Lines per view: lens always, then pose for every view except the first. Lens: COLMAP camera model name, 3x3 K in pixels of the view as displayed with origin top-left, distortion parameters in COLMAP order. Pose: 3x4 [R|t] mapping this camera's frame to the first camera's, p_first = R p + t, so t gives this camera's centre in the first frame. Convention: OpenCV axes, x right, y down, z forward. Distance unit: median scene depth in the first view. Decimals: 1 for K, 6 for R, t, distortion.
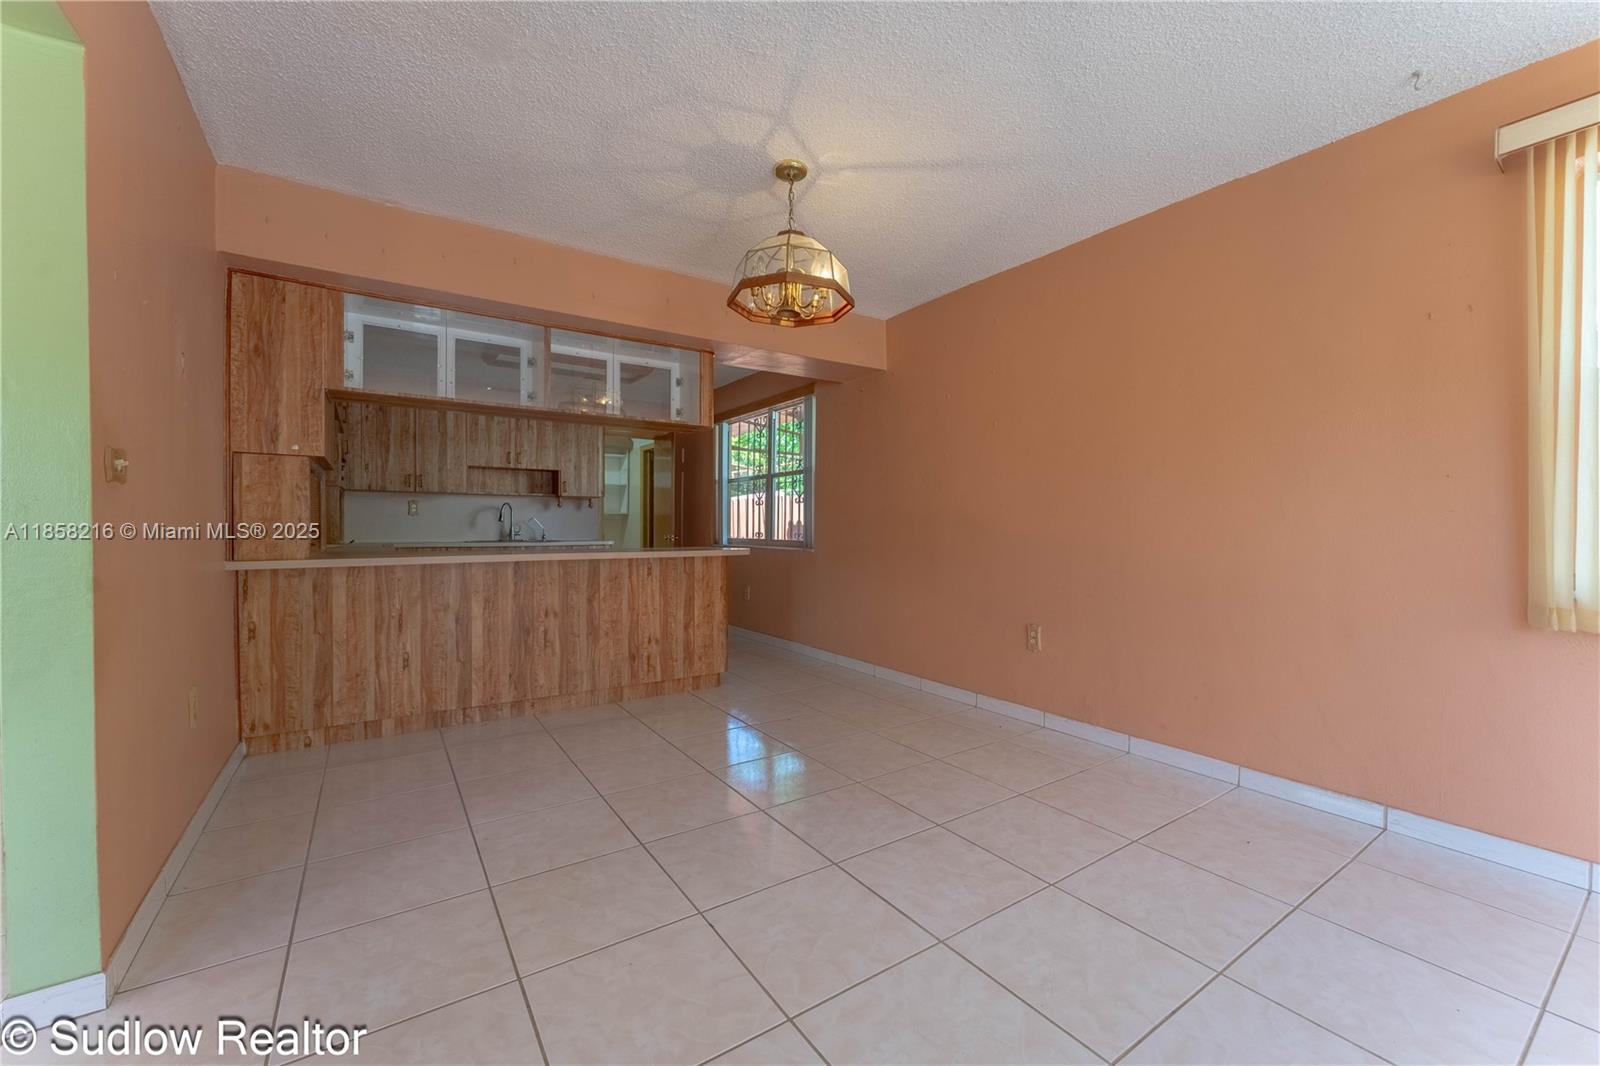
lens RADIAL K [[644.6, 0, 810.7], [0, 644.6, 534.2], [0, 0, 1]] dist [-0.001410, 0.000204]
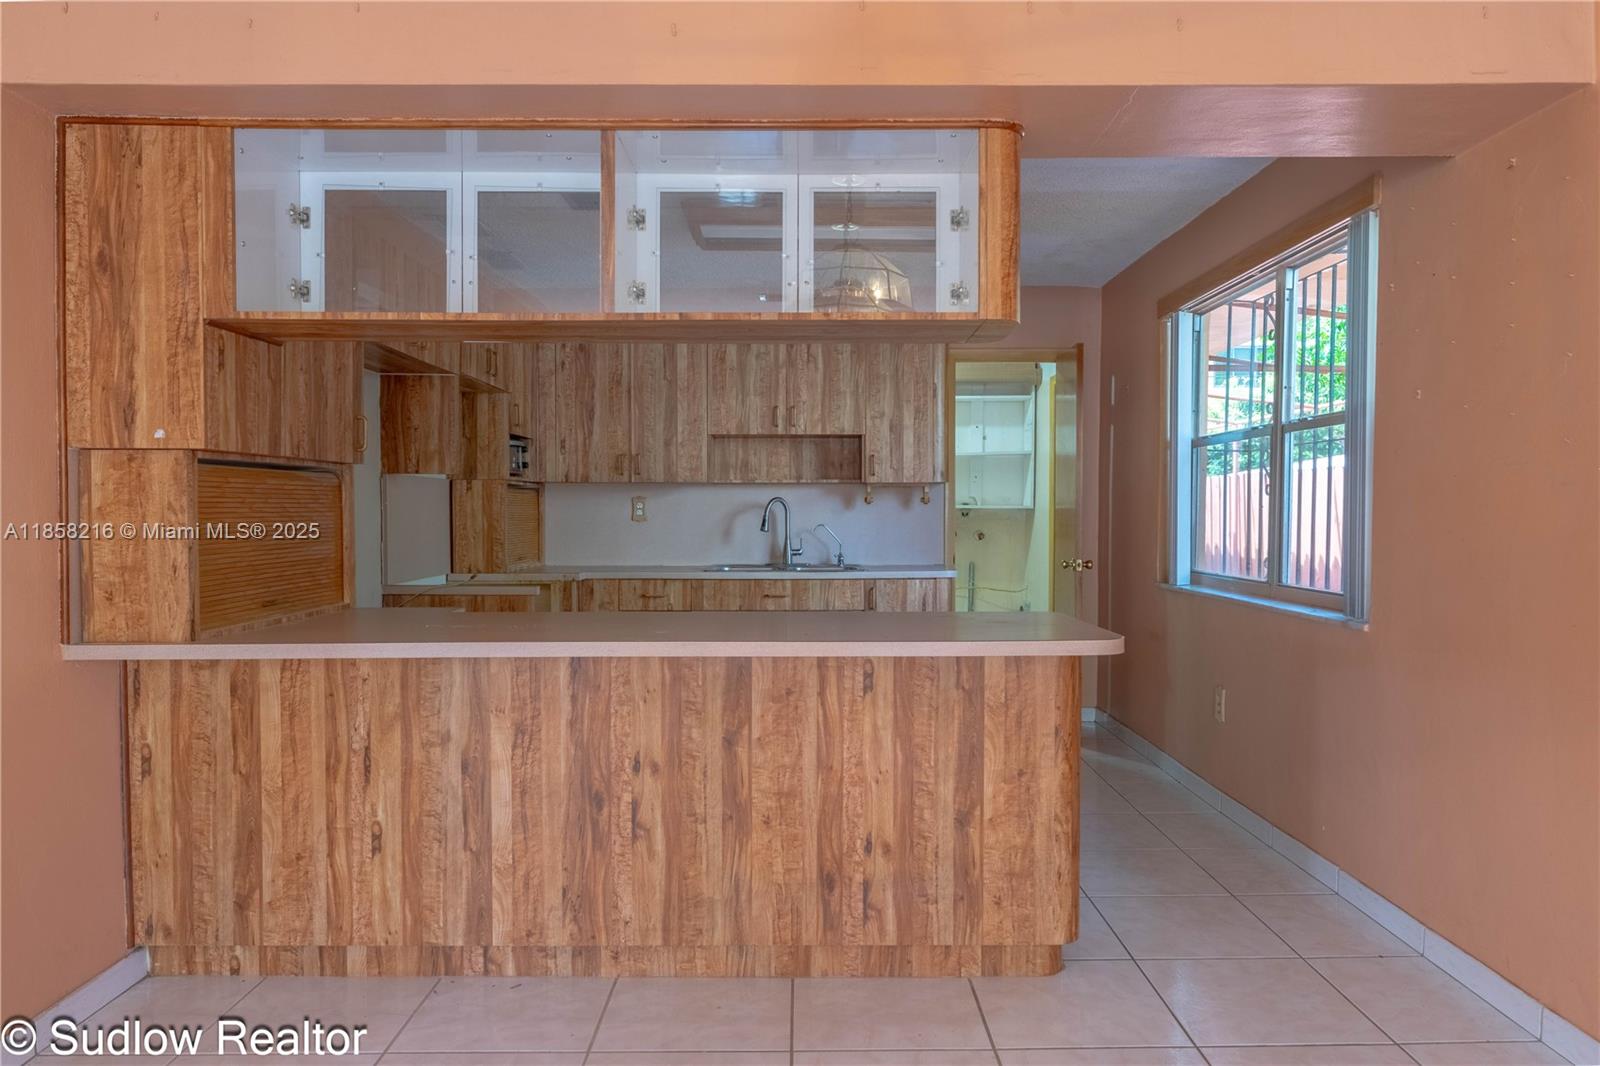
lens RADIAL K [[1059.3, 0, 816.1], [0, 1059.3, 531.4], [0, 0, 1]] dist [-0.001674, -0.002540]
pose [[0.831932, 0.008891, -0.554807, 0.112920], [-0.003284, 0.999933, 0.011101, -0.052277], [0.554869, -0.007414, 0.831905, 0.454762]]
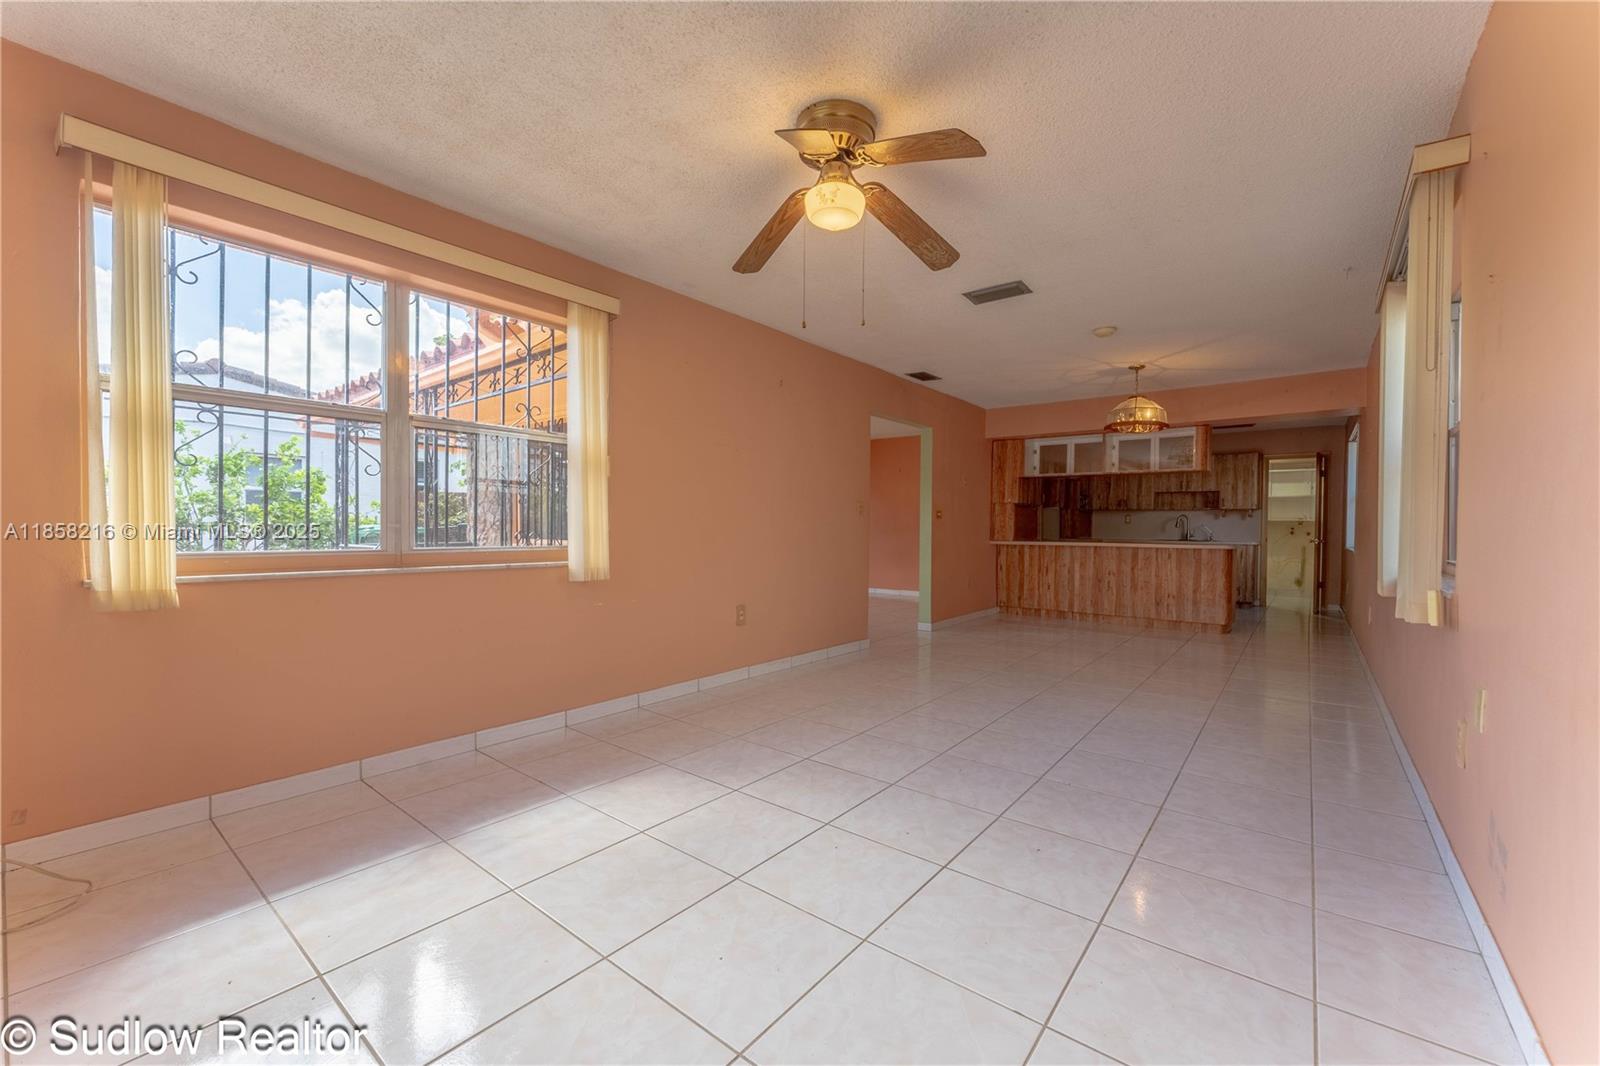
lens RADIAL K [[644.6, 0, 802.7], [0, 644.6, 534.3], [0, 0, 1]] dist [-0.001410, 0.000204]
pose [[0.292075, 0.013126, -0.956305, 1.248849], [-0.019915, 0.999772, 0.007640, 0.005586], [0.956188, 0.016813, 0.292270, -0.509715]]
